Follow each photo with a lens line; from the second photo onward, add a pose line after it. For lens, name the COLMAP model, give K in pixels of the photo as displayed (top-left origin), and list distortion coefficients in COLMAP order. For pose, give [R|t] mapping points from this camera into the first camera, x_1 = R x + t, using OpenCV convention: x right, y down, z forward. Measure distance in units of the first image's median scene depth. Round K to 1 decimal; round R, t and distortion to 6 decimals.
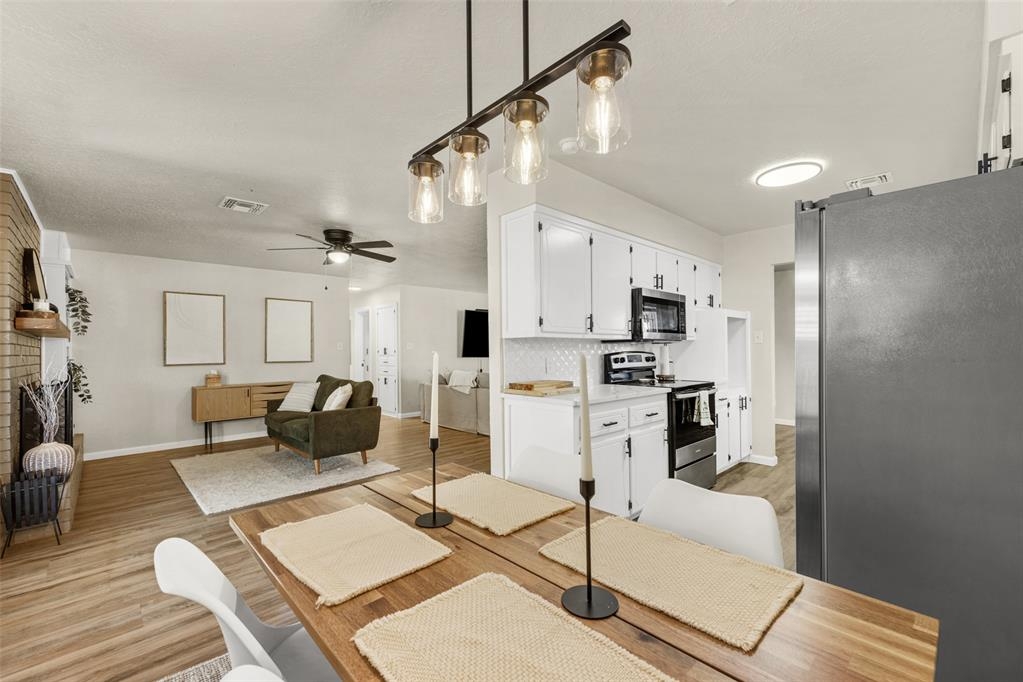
lens RADIAL K [[428.2, 0, 504.5], [0, 428.2, 349.8], [0, 0, 1]] dist [0.007312, -0.000304]
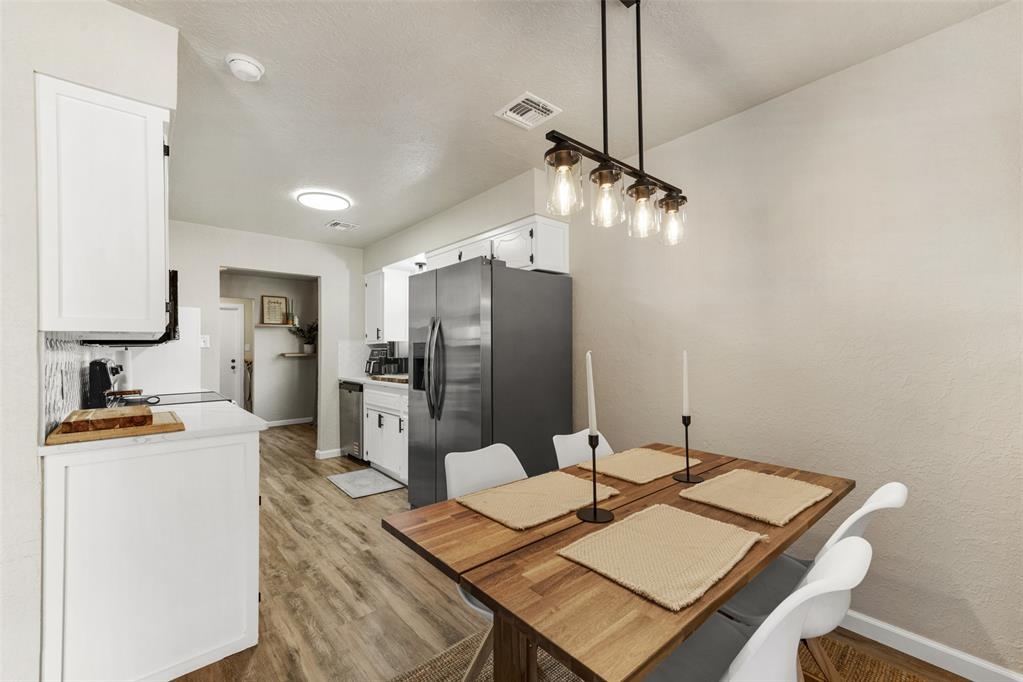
lens RADIAL K [[428.2, 0, 504.5], [0, 428.2, 349.8], [0, 0, 1]] dist [0.007312, -0.000304]
pose [[0.042061, 0.008264, 0.999081, -0.321808], [0.005732, 0.999947, -0.008512, 0.000606], [-0.999099, 0.006084, 0.042011, 0.310155]]
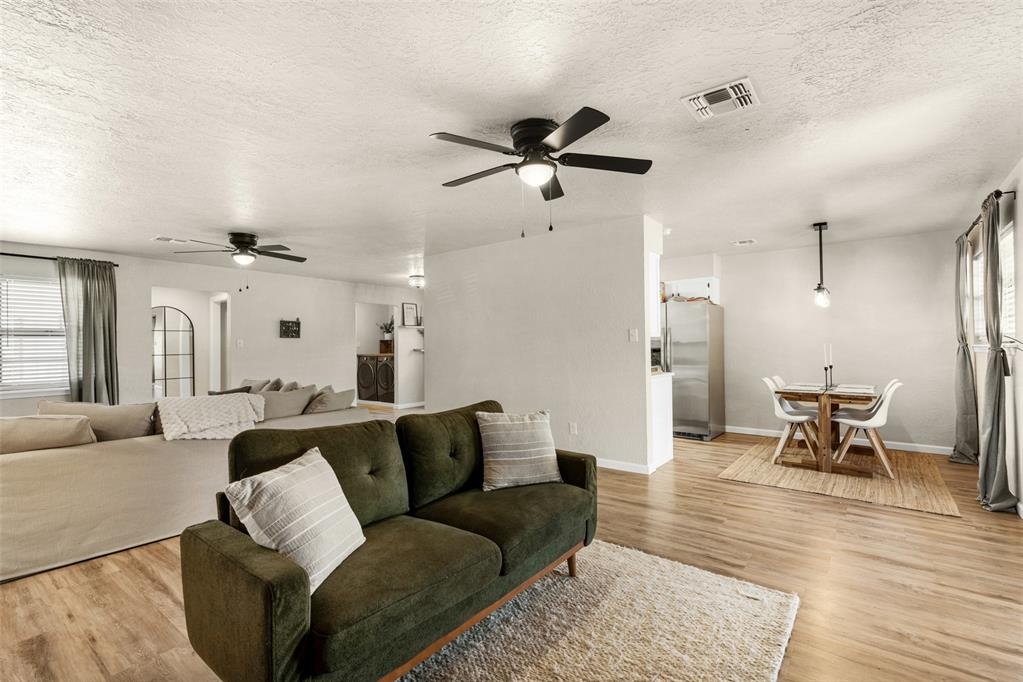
lens RADIAL K [[457.5, 0, 515.3], [0, 457.5, 344.1], [0, 0, 1]] dist [0.006803, -0.000369]
pose [[-0.163644, 0.016089, 0.986388, -0.918378], [0.013954, 0.999805, -0.013993, 0.007454], [-0.986421, 0.011474, -0.163837, 1.079111]]
